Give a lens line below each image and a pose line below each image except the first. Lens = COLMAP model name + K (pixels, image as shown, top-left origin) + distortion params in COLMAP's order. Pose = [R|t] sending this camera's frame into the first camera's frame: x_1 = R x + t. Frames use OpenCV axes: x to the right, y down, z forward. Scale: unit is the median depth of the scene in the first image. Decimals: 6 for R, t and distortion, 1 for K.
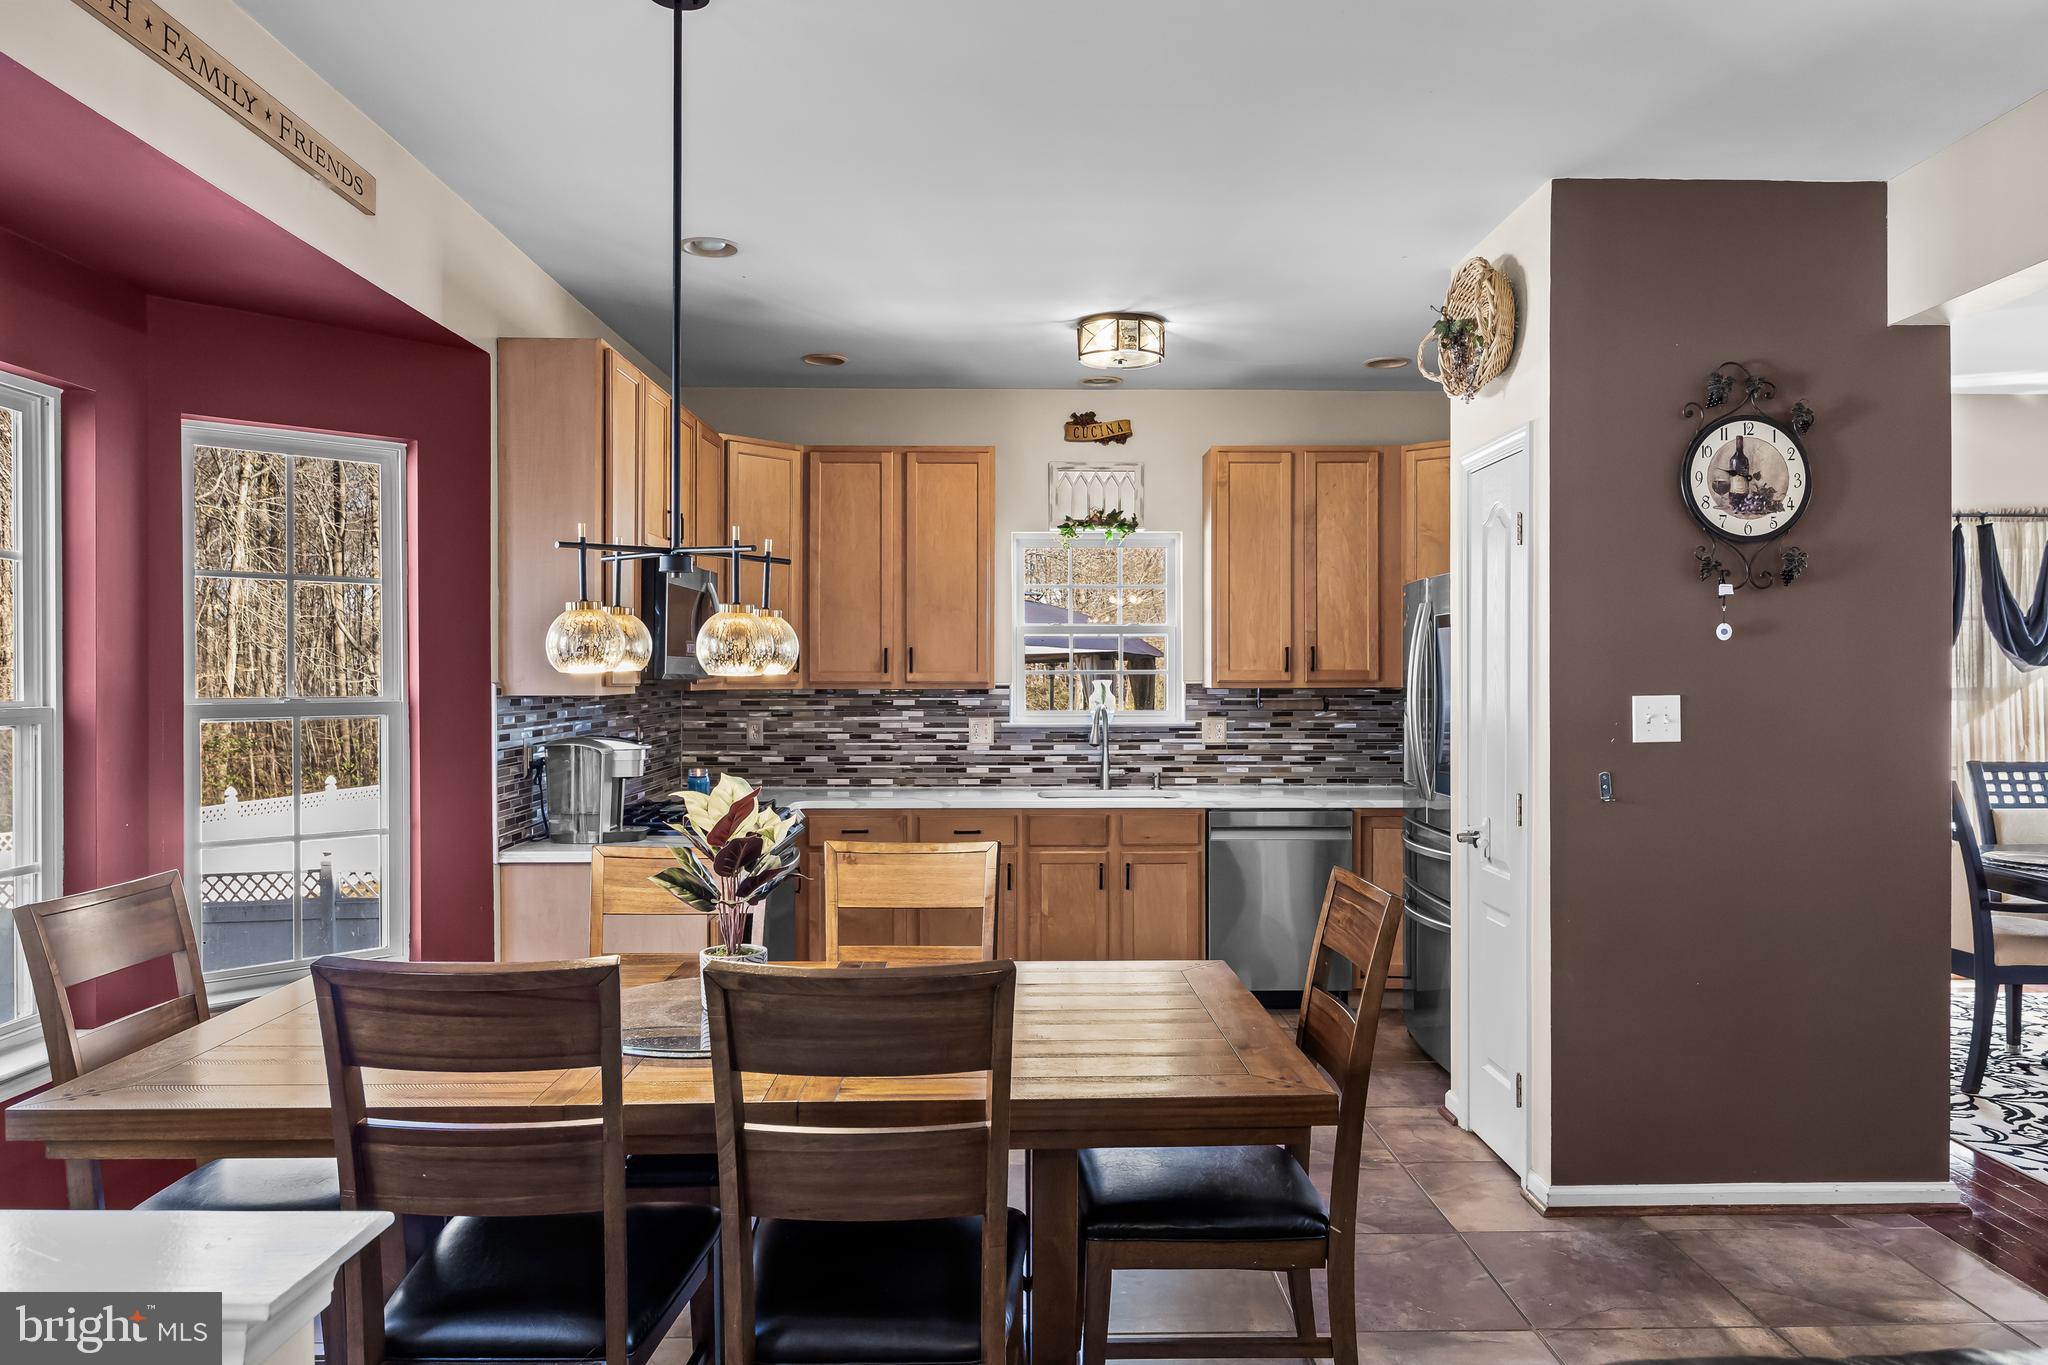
lens RADIAL K [[1379.7, 0, 1042.9], [0, 1379.7, 686.4], [0, 0, 1]] dist [0.000042, 0.001228]
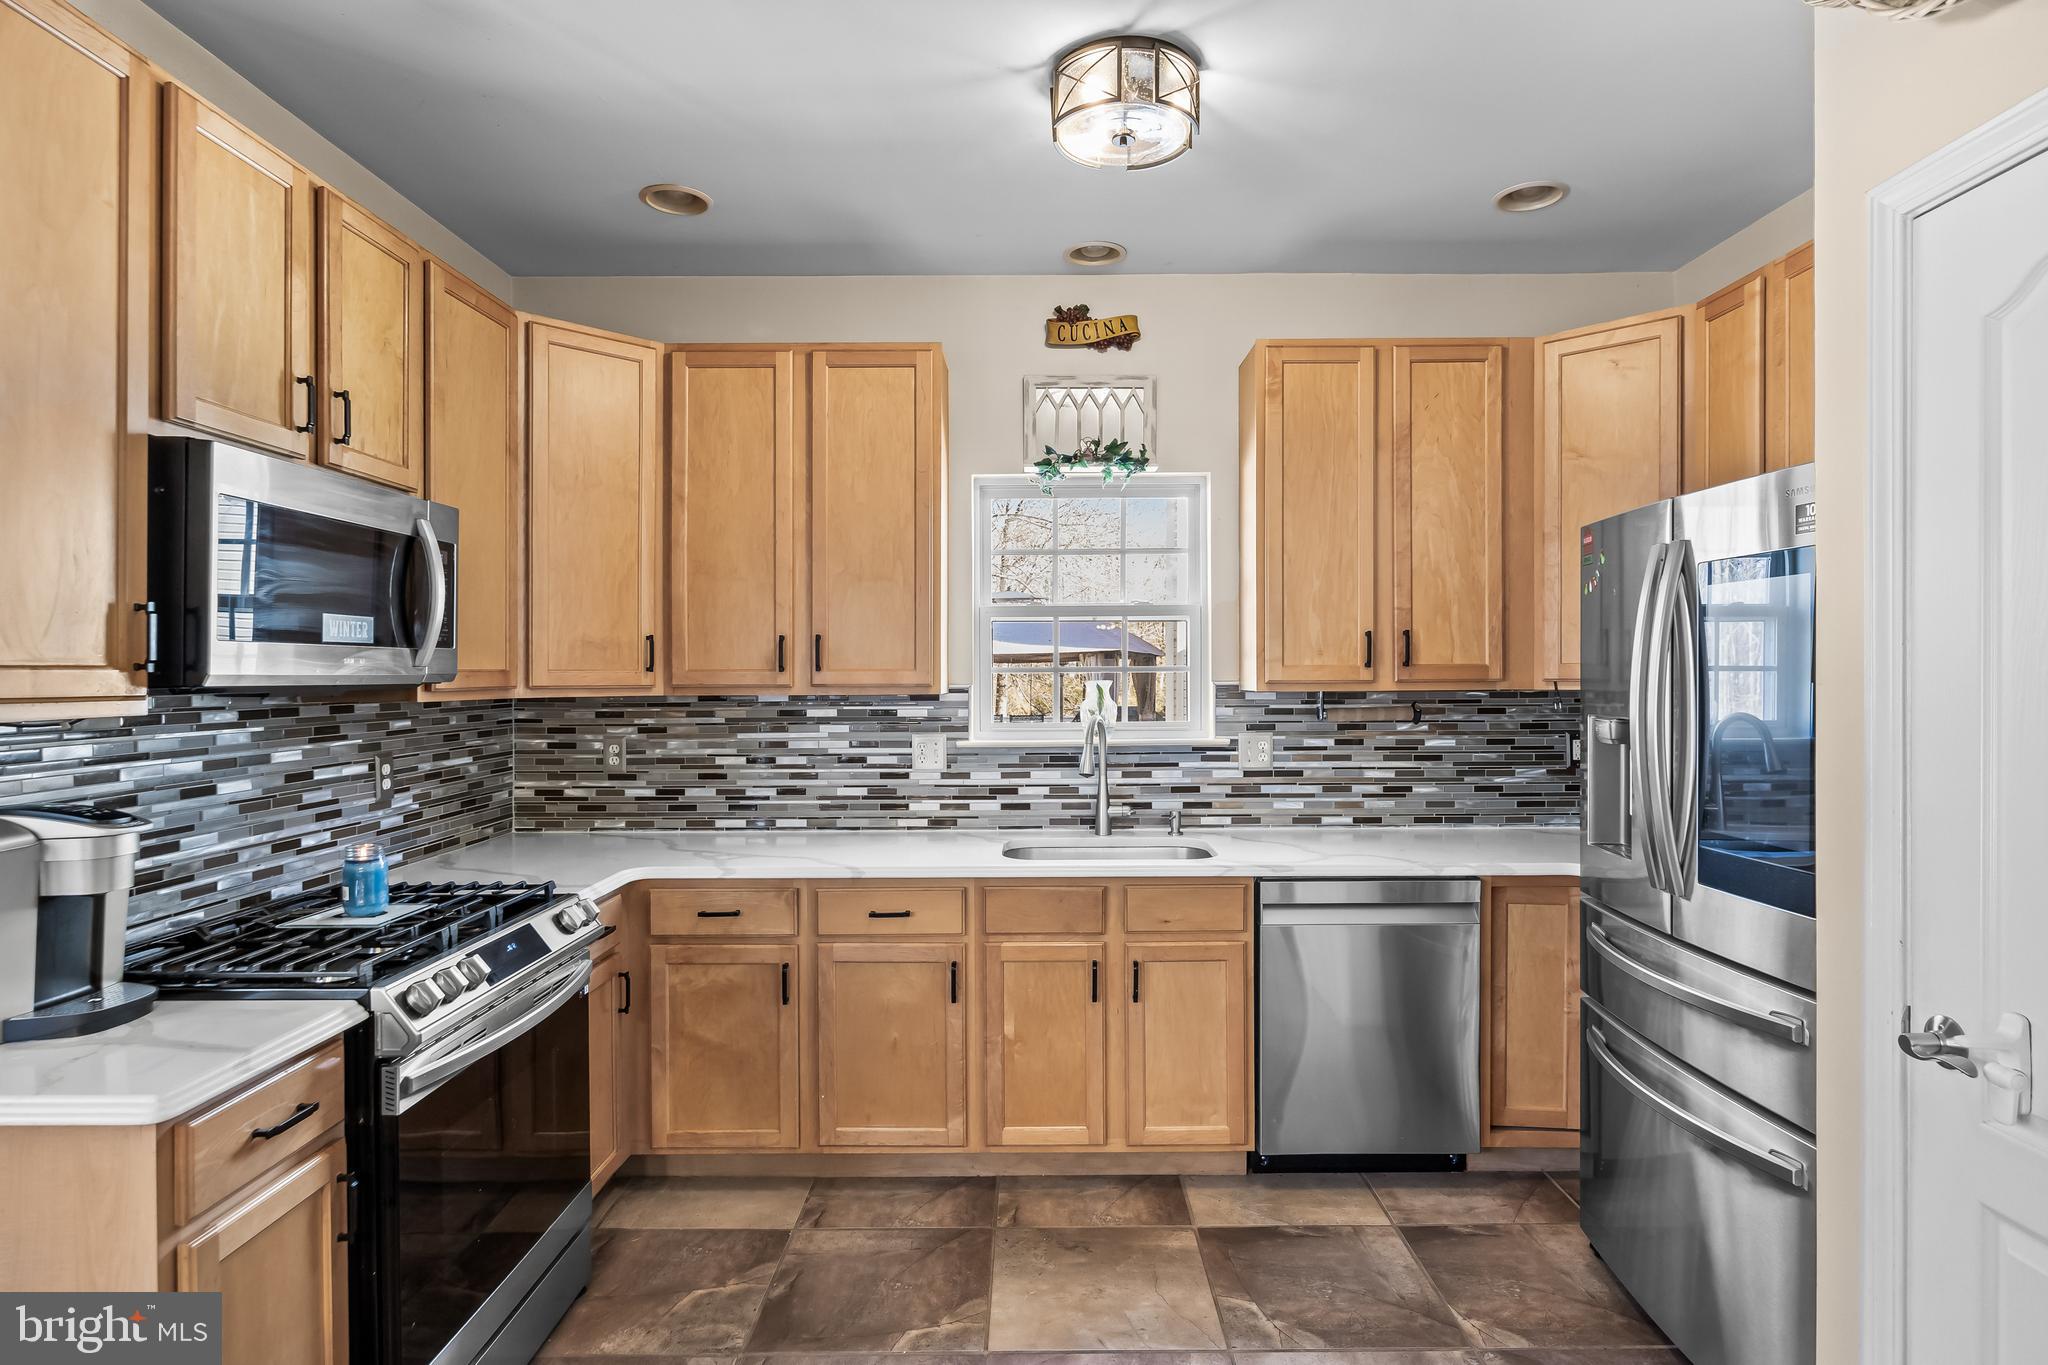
lens RADIAL K [[1086.4, 0, 1038.9], [0, 1086.4, 679.1], [0, 0, 1]] dist [-0.002676, -0.000064]
pose [[0.999806, -0.003374, -0.019429, 0.024208], [0.003345, 0.999993, -0.001521, -0.004773], [0.019434, 0.001456, 0.999810, 0.456805]]
